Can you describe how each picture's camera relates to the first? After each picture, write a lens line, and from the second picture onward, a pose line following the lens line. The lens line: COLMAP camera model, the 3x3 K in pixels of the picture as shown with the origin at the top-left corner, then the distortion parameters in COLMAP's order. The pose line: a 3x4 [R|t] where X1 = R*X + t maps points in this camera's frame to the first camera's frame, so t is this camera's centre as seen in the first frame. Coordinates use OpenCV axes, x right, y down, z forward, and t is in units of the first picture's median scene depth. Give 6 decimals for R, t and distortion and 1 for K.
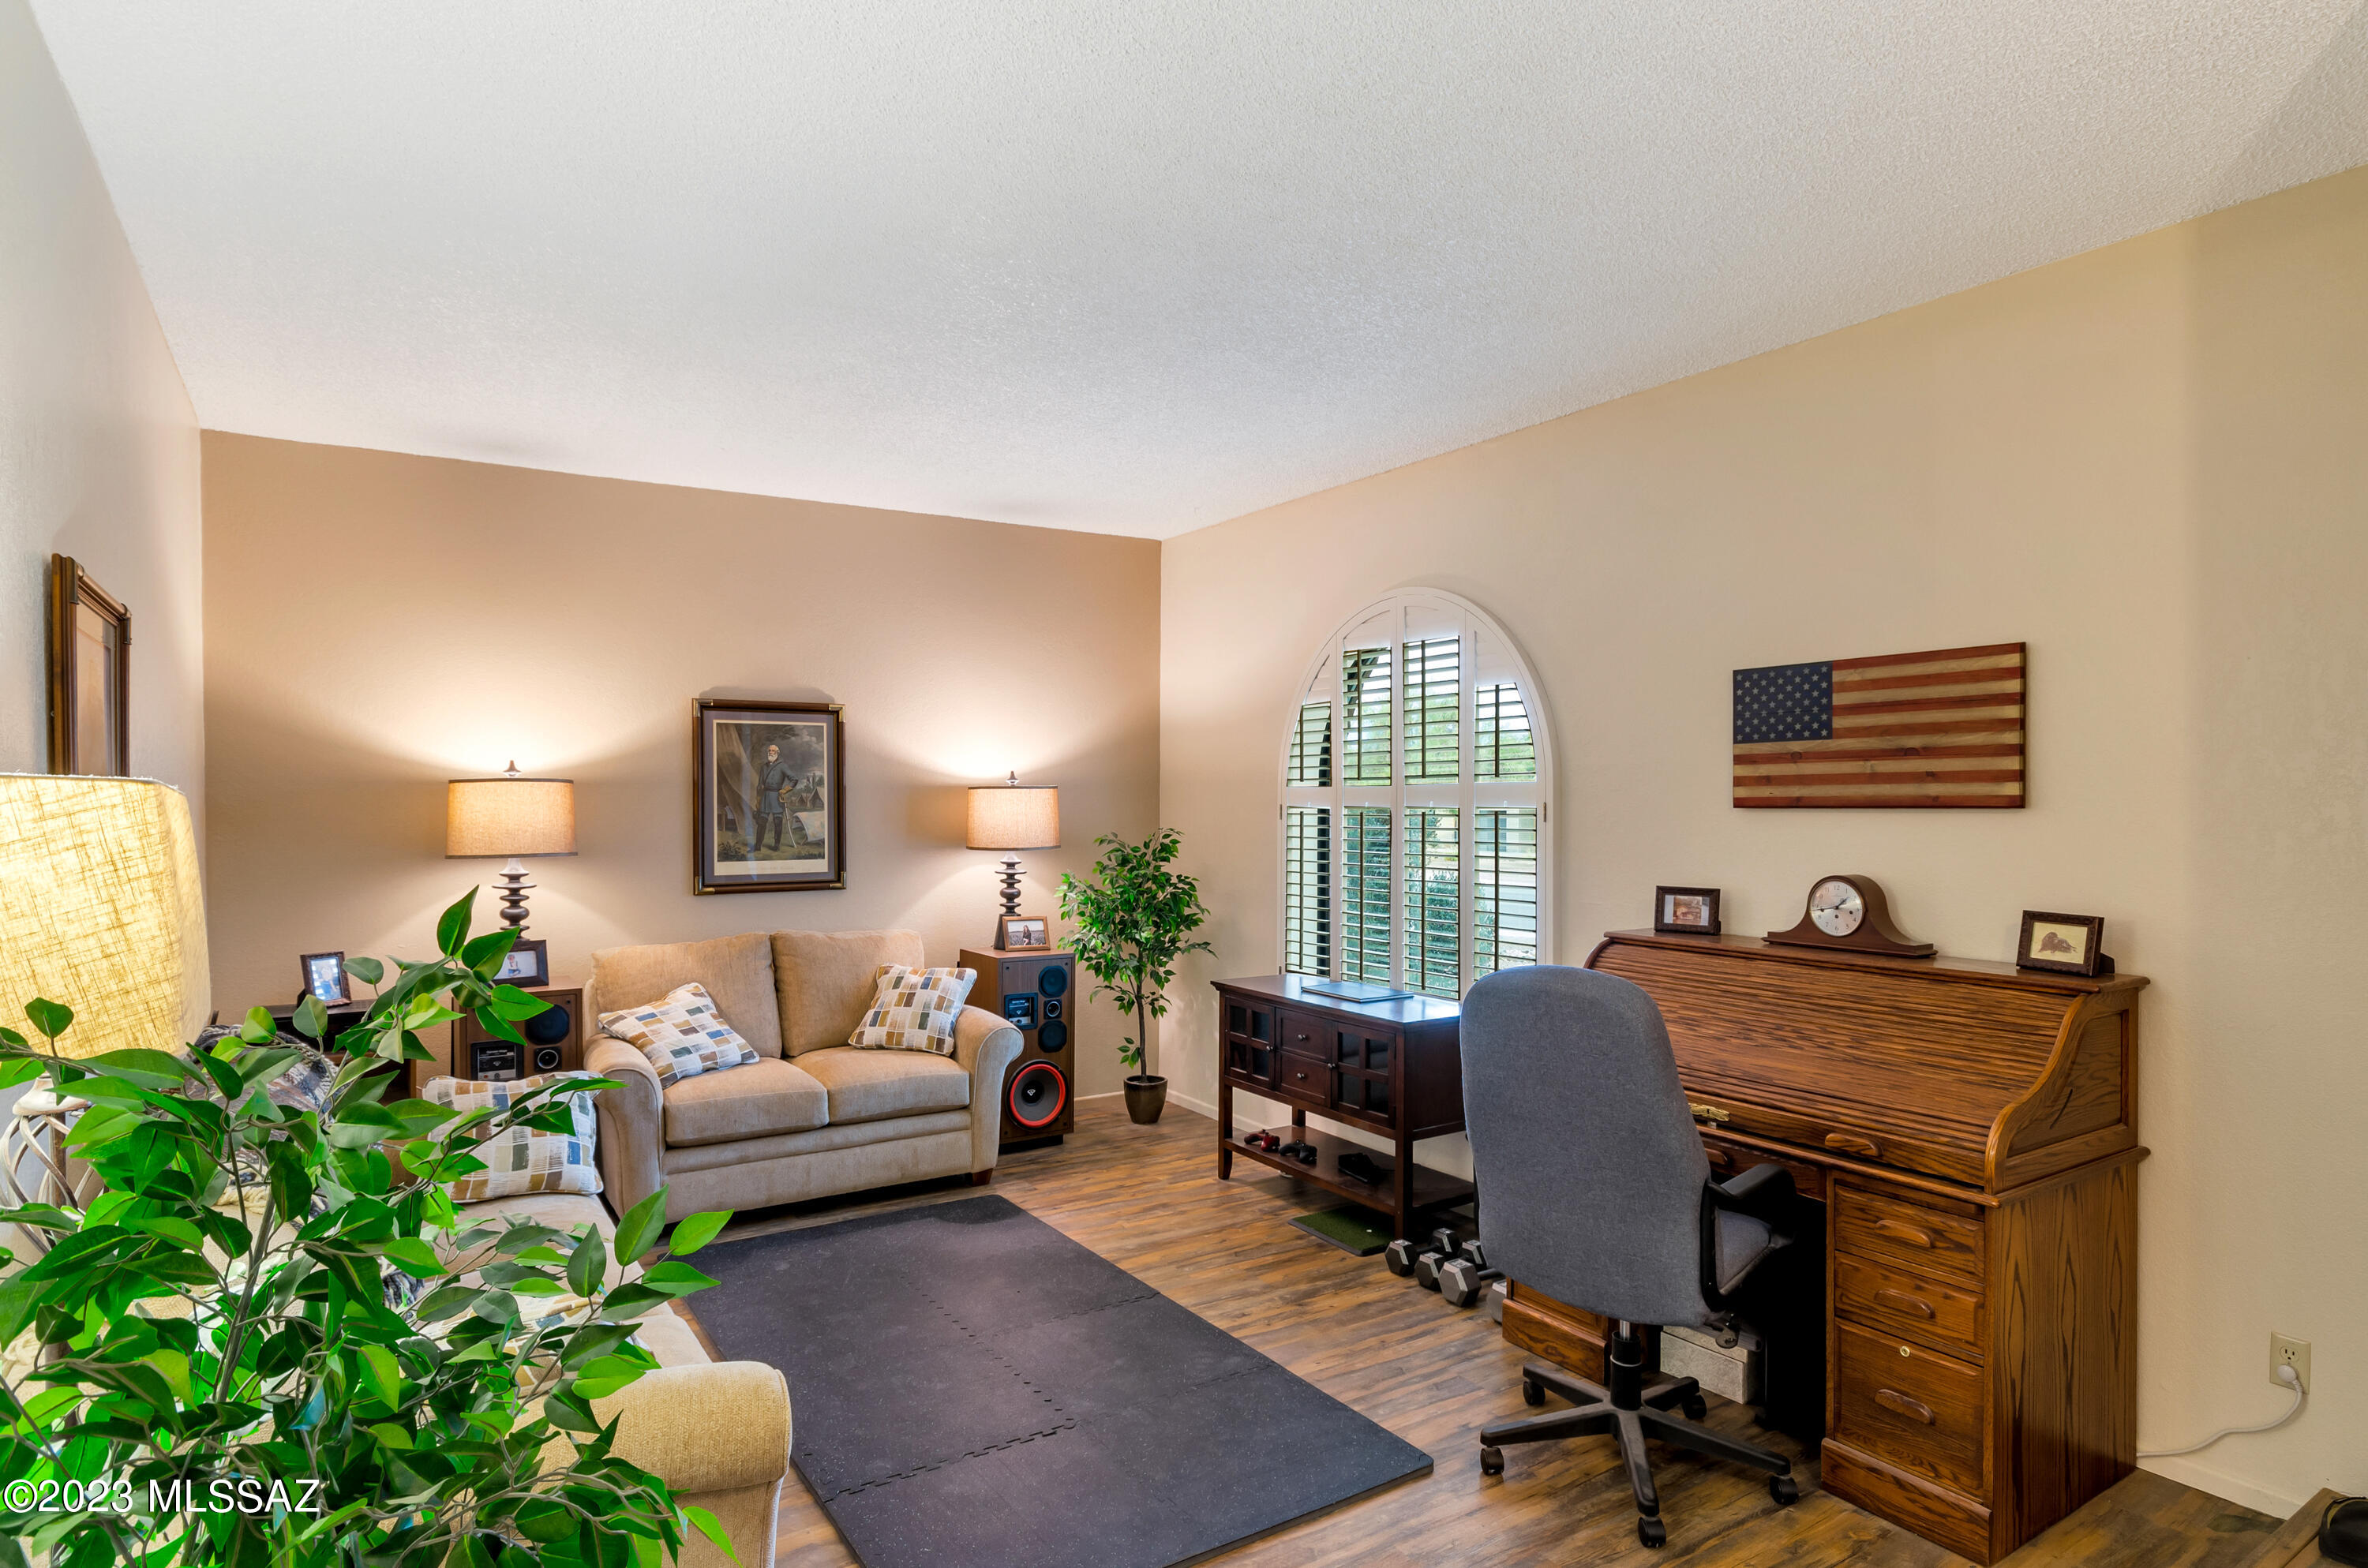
lens RADIAL K [[1303.5, 0, 1146.1], [0, 1303.5, 735.4], [0, 0, 1]] dist [-0.001146, 0.000534]
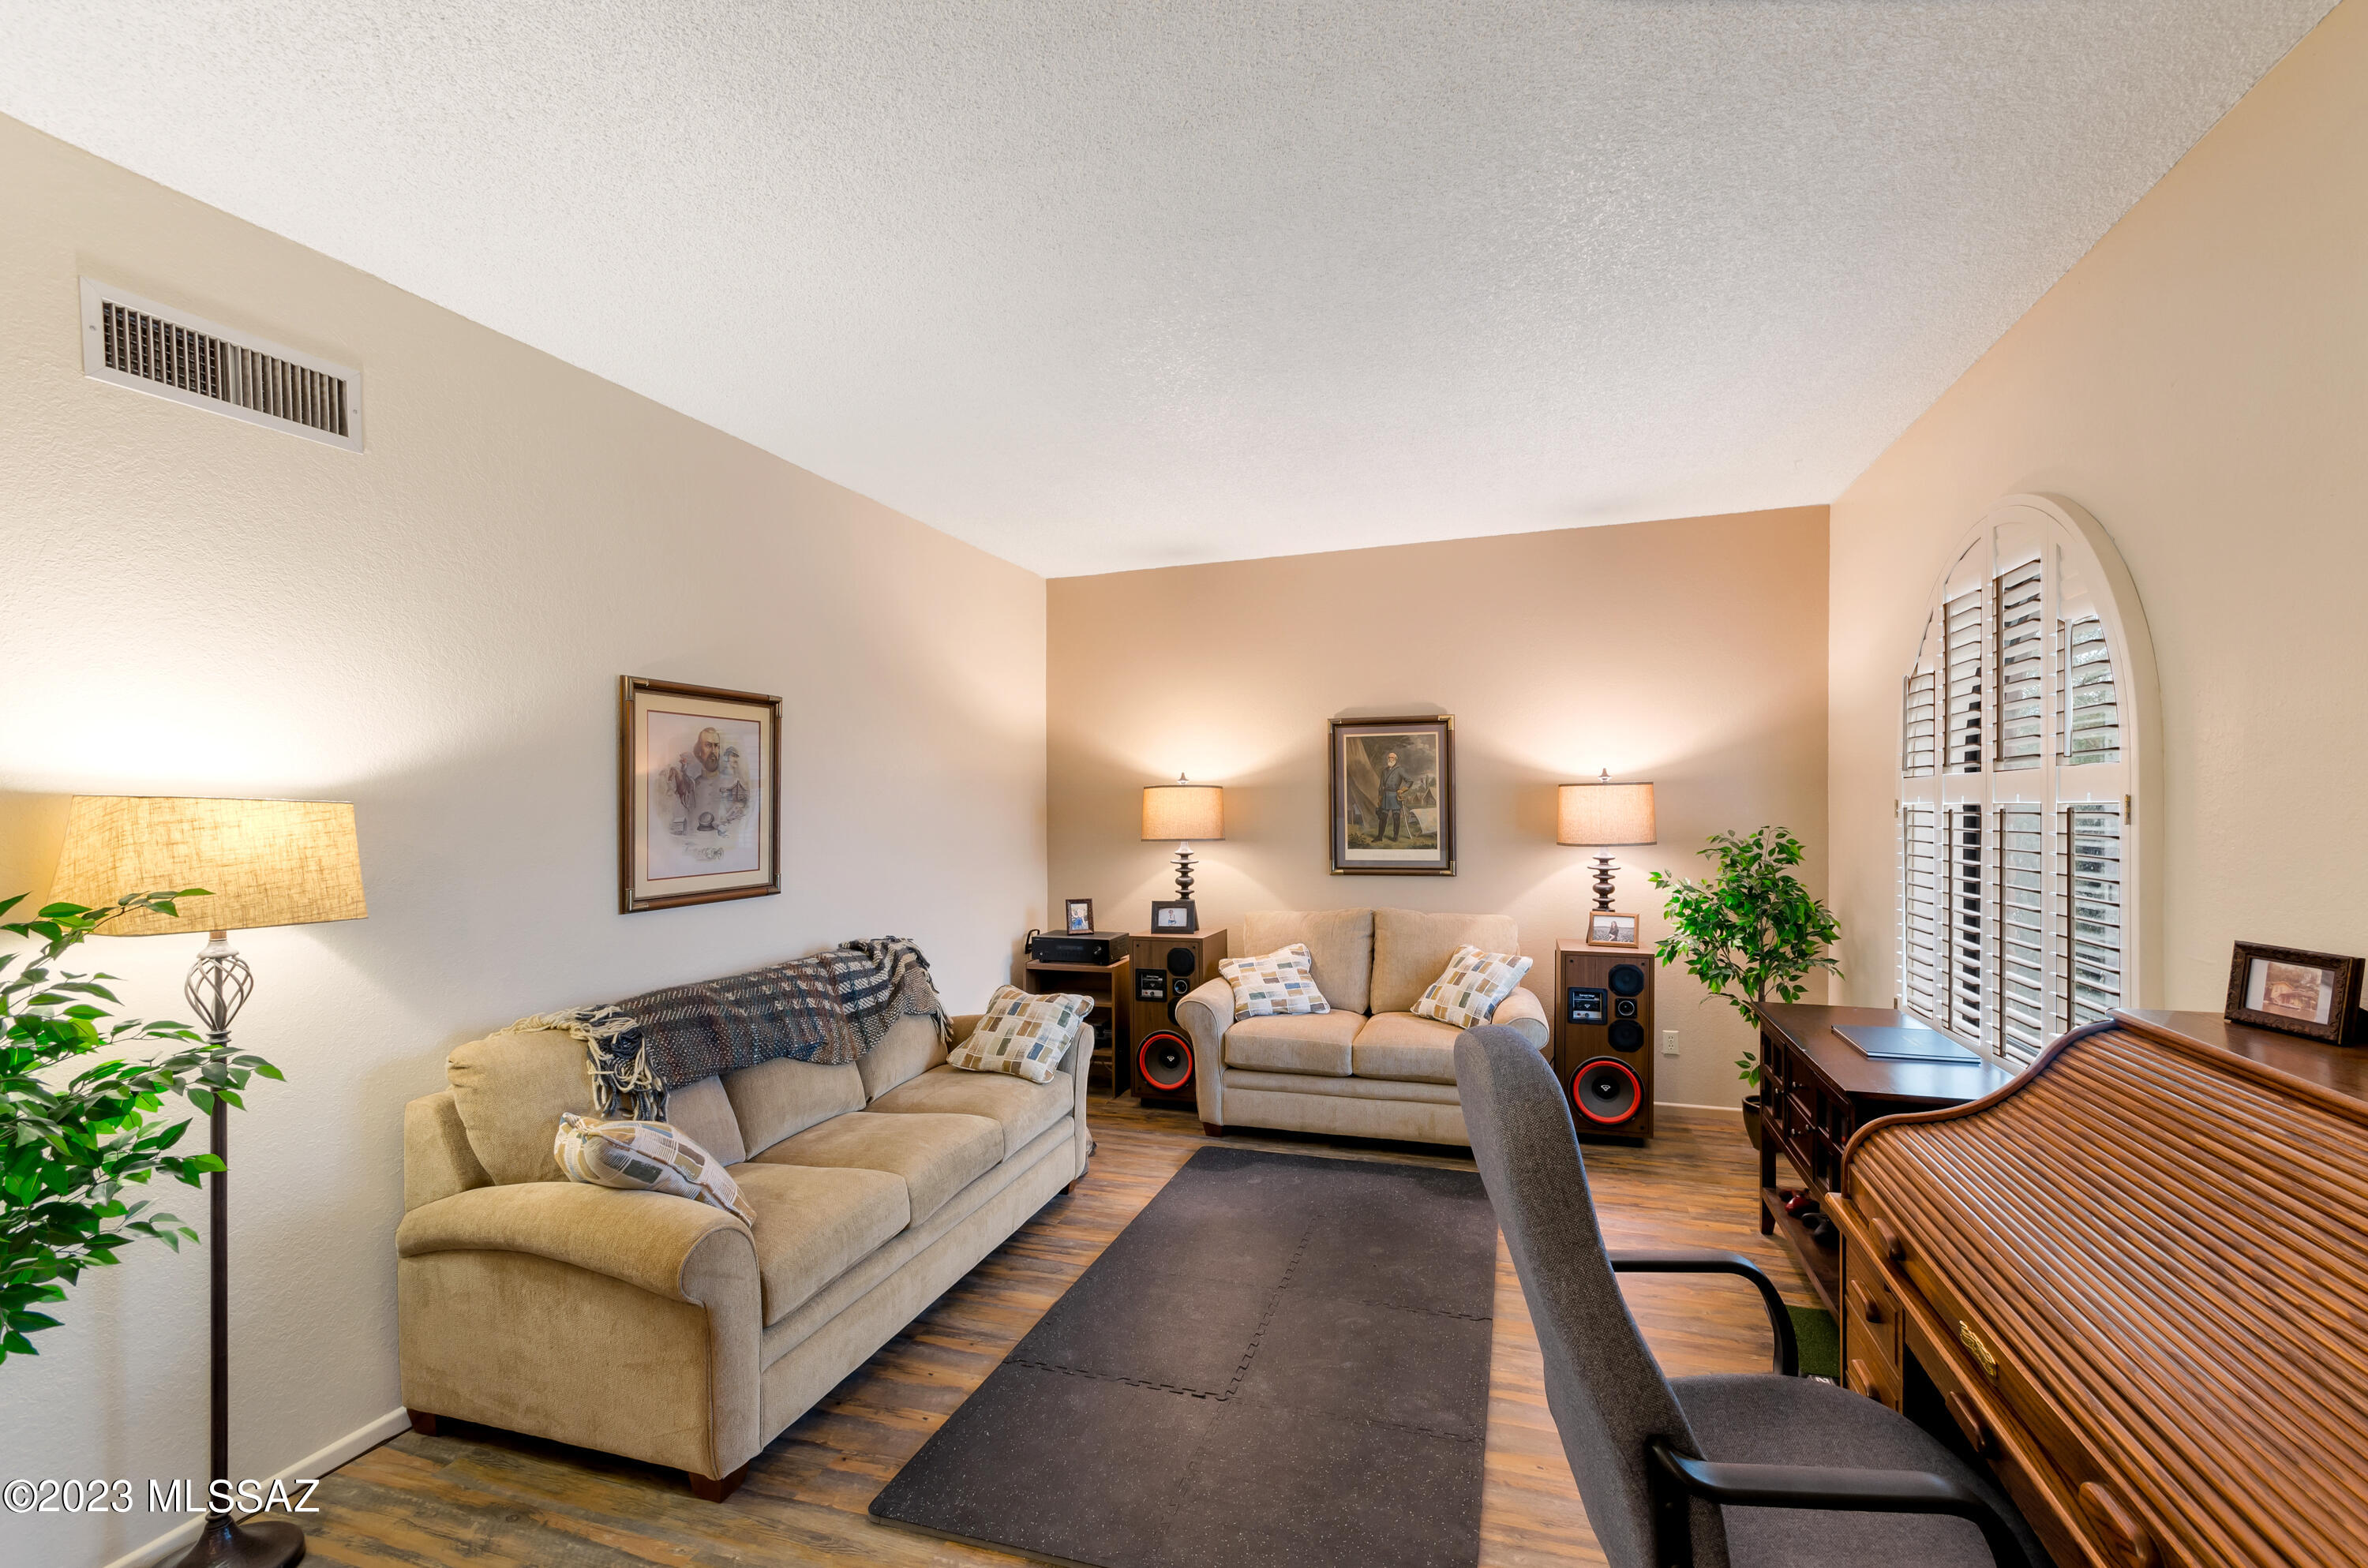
lens RADIAL K [[1007.5, 0, 1186.2], [0, 1007.5, 770.0], [0, 0, 1]] dist [-0.001856, 0.000058]
pose [[0.639446, -0.030137, -0.768245, 0.308359], [0.046713, 0.998908, -0.000304, 0.014741], [0.767415, -0.035693, 0.640156, 0.265530]]
